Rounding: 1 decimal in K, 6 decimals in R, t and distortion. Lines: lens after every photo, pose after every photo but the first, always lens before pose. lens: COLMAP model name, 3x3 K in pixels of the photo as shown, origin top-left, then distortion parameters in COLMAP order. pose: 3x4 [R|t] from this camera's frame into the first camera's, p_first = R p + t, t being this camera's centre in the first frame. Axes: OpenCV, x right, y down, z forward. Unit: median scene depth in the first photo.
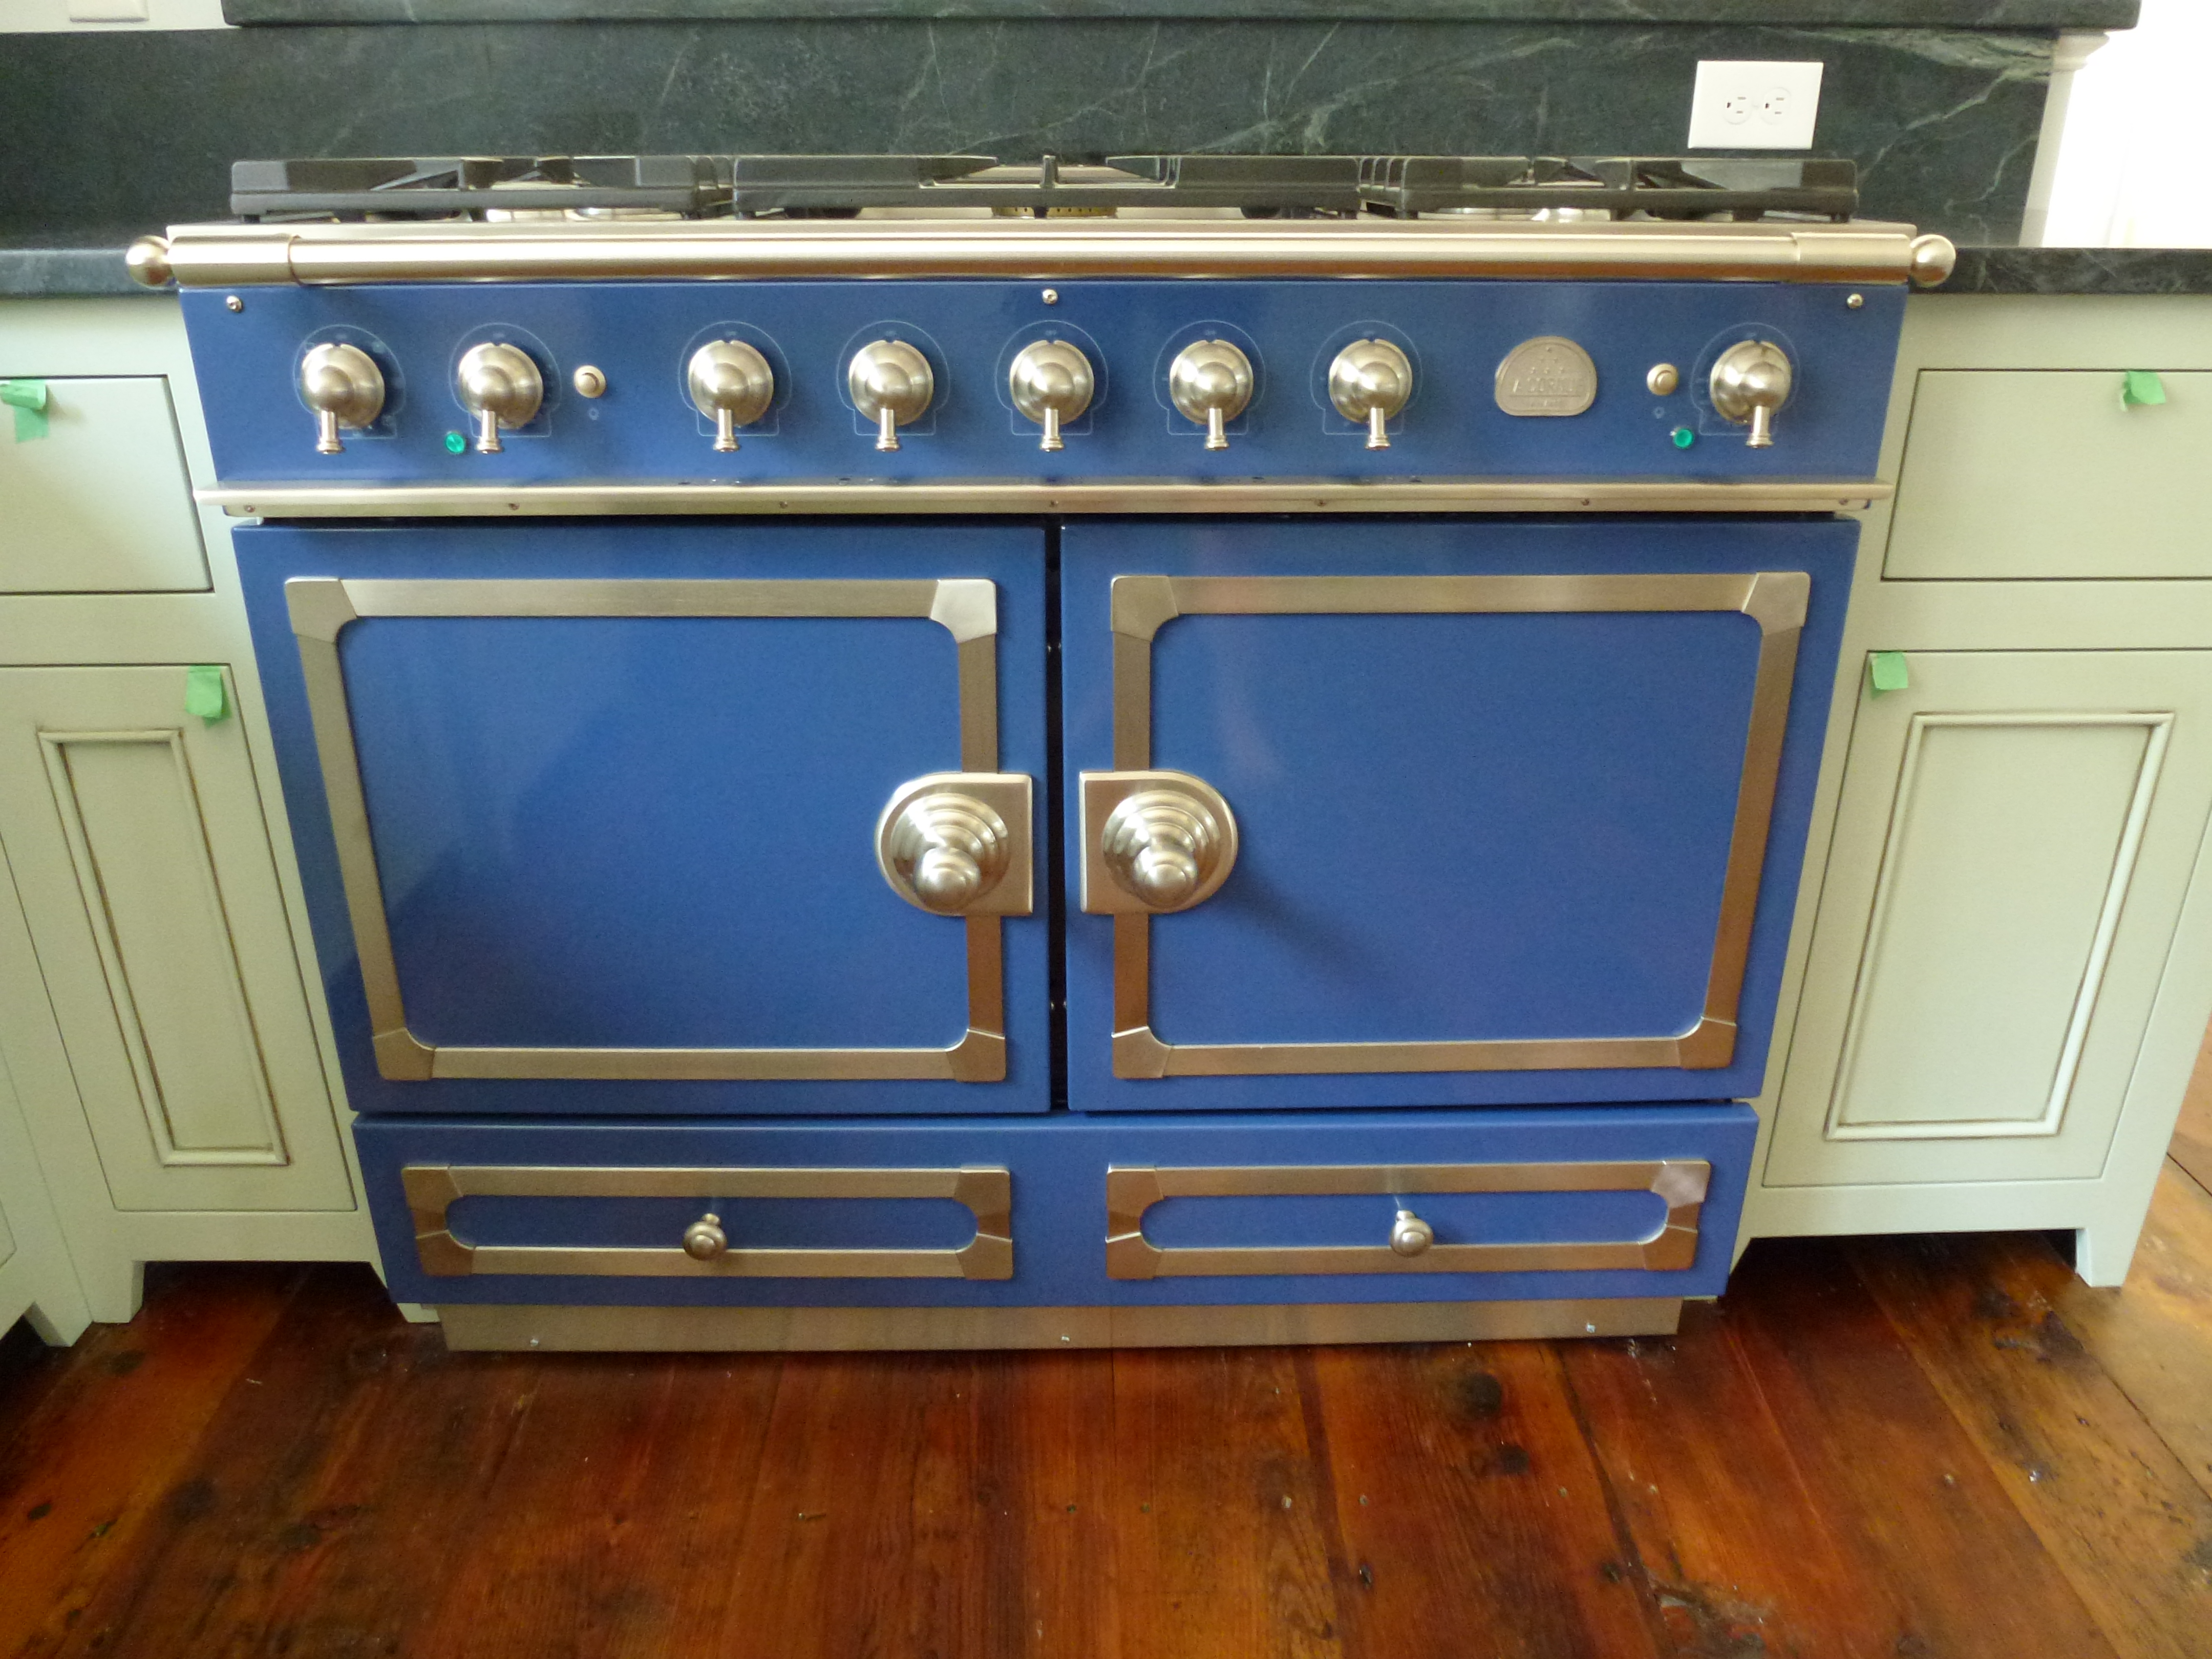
lens RADIAL K [[1590.6, 0, 1105.1], [0, 1590.6, 823.8], [0, 0, 1]] dist [-0.045590, 0.014235]
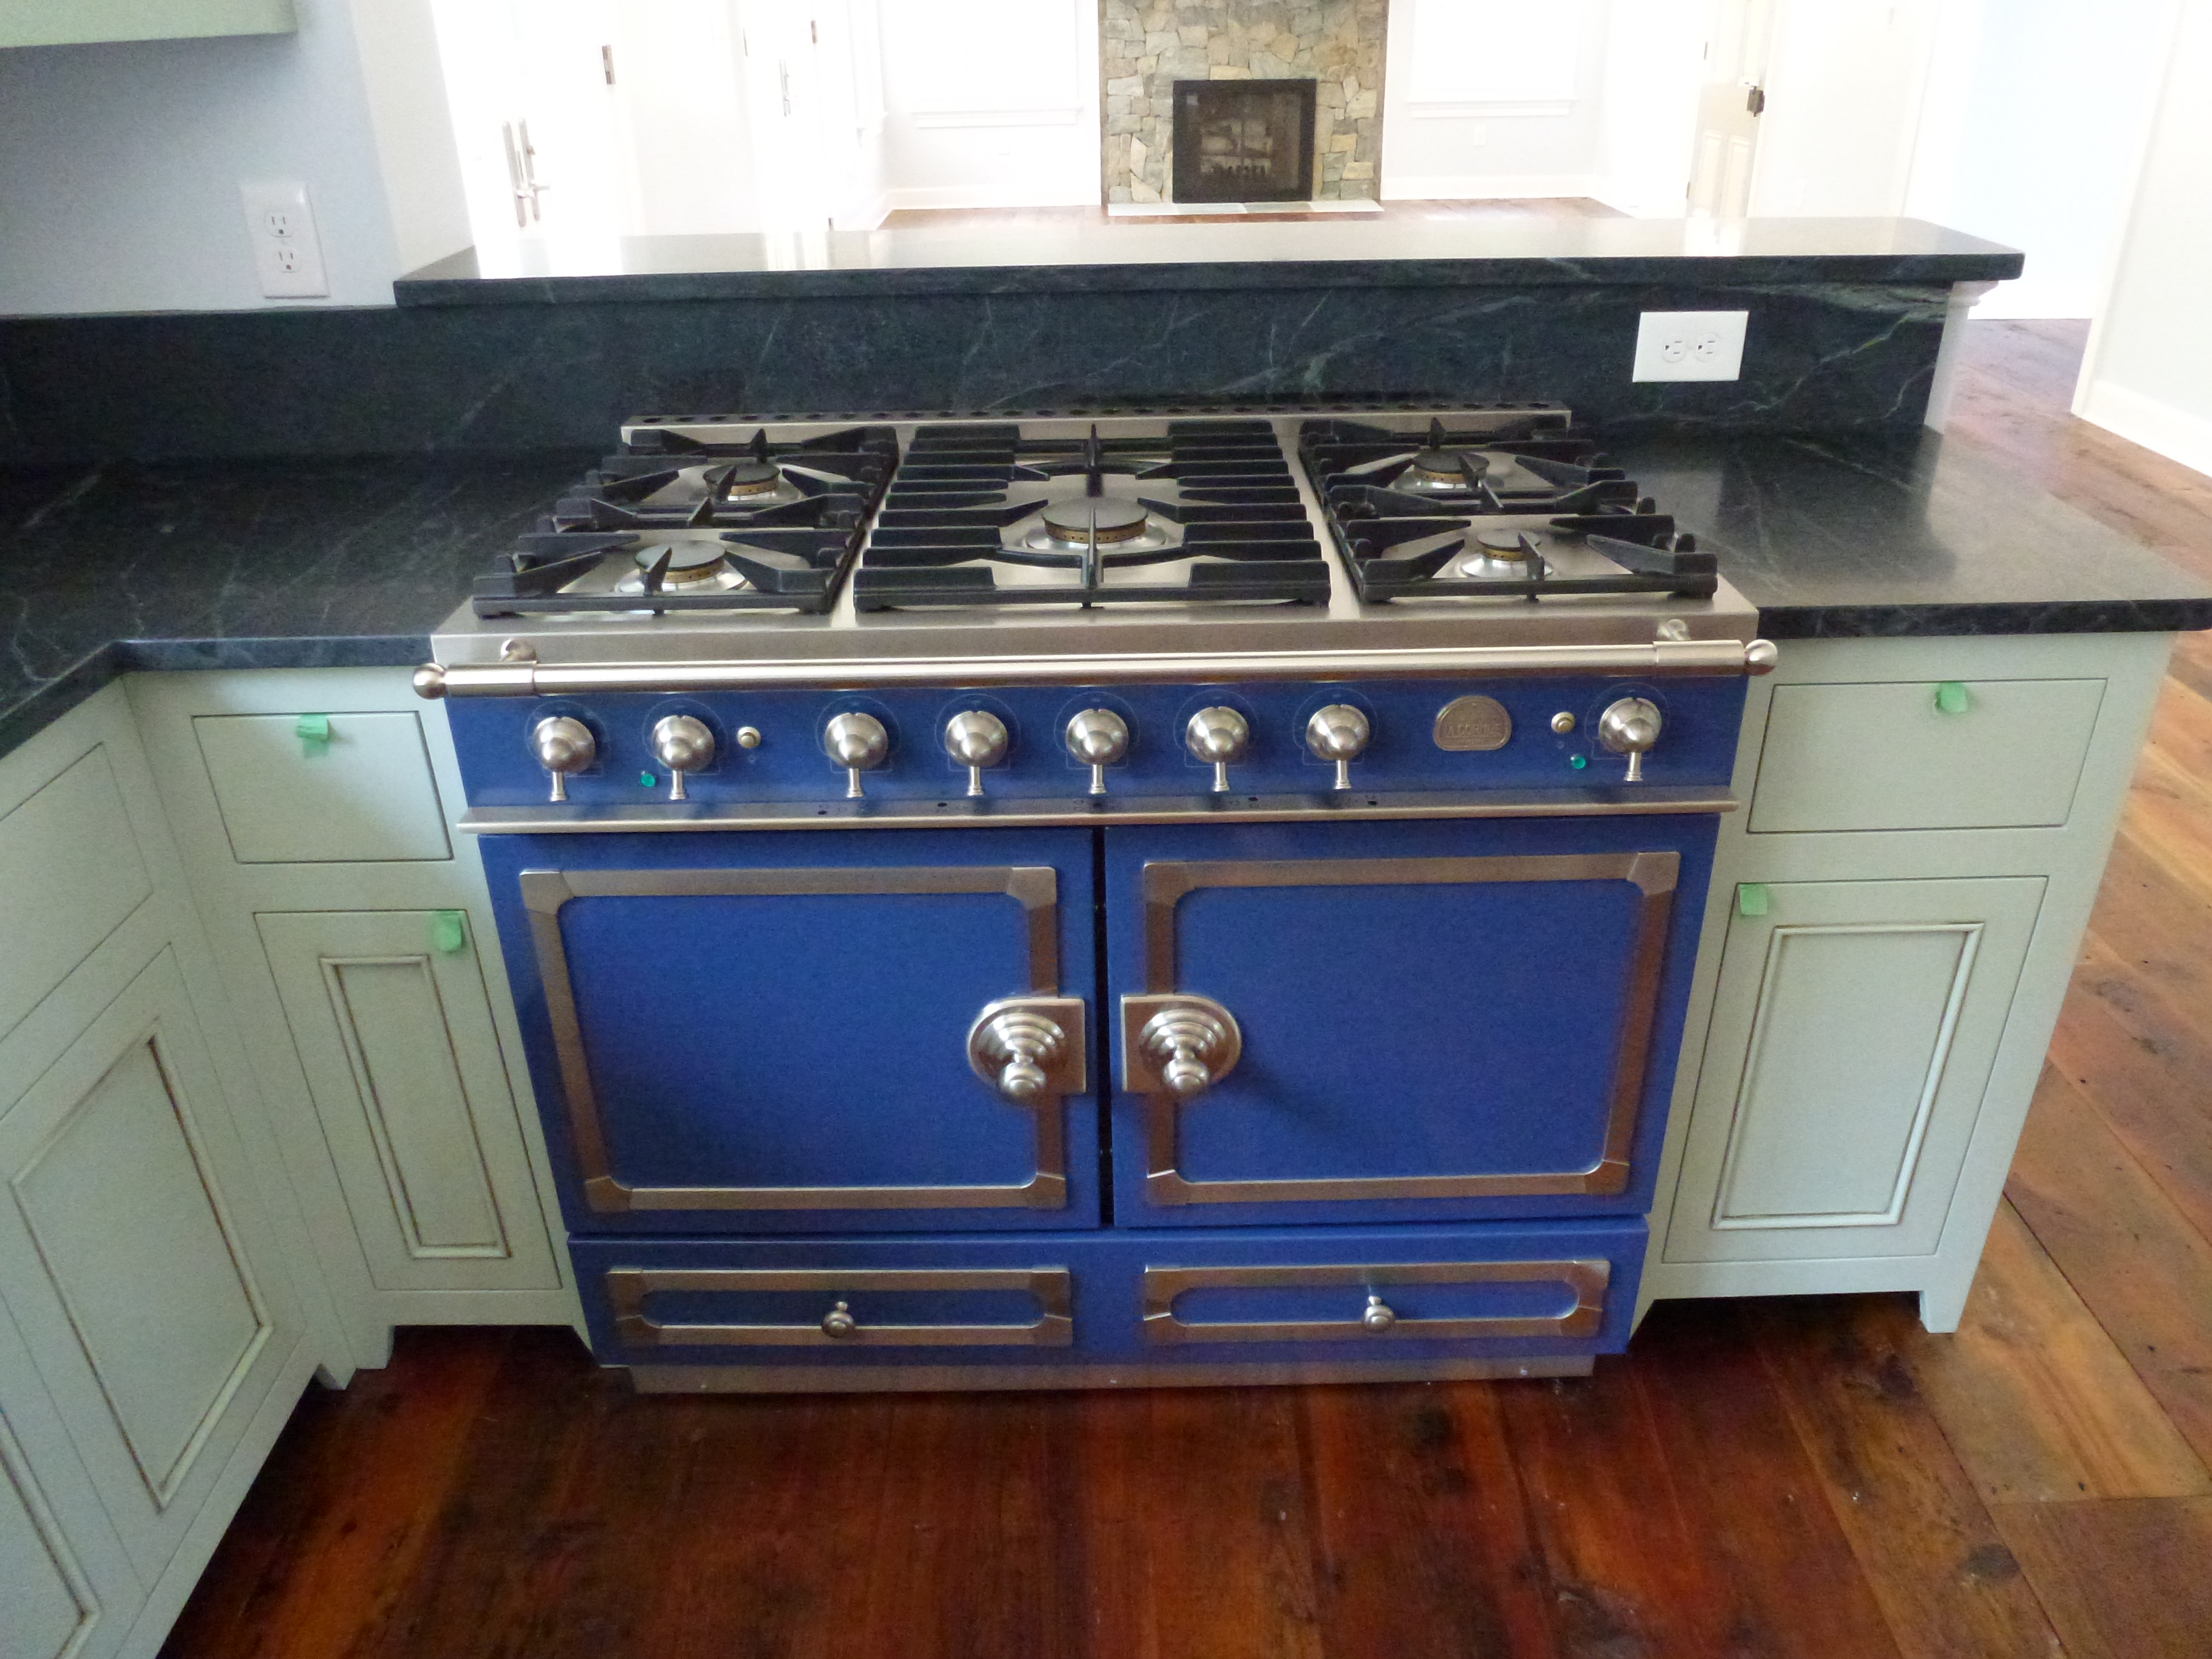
lens RADIAL K [[1590.6, 0, 1111.1], [0, 1590.6, 835.0], [0, 0, 1]] dist [-0.045590, 0.014235]
pose [[0.999748, -0.009149, -0.020490, 0.003802], [0.010899, 0.996149, 0.086991, -0.258150], [0.019616, -0.087192, 0.995998, -0.273857]]
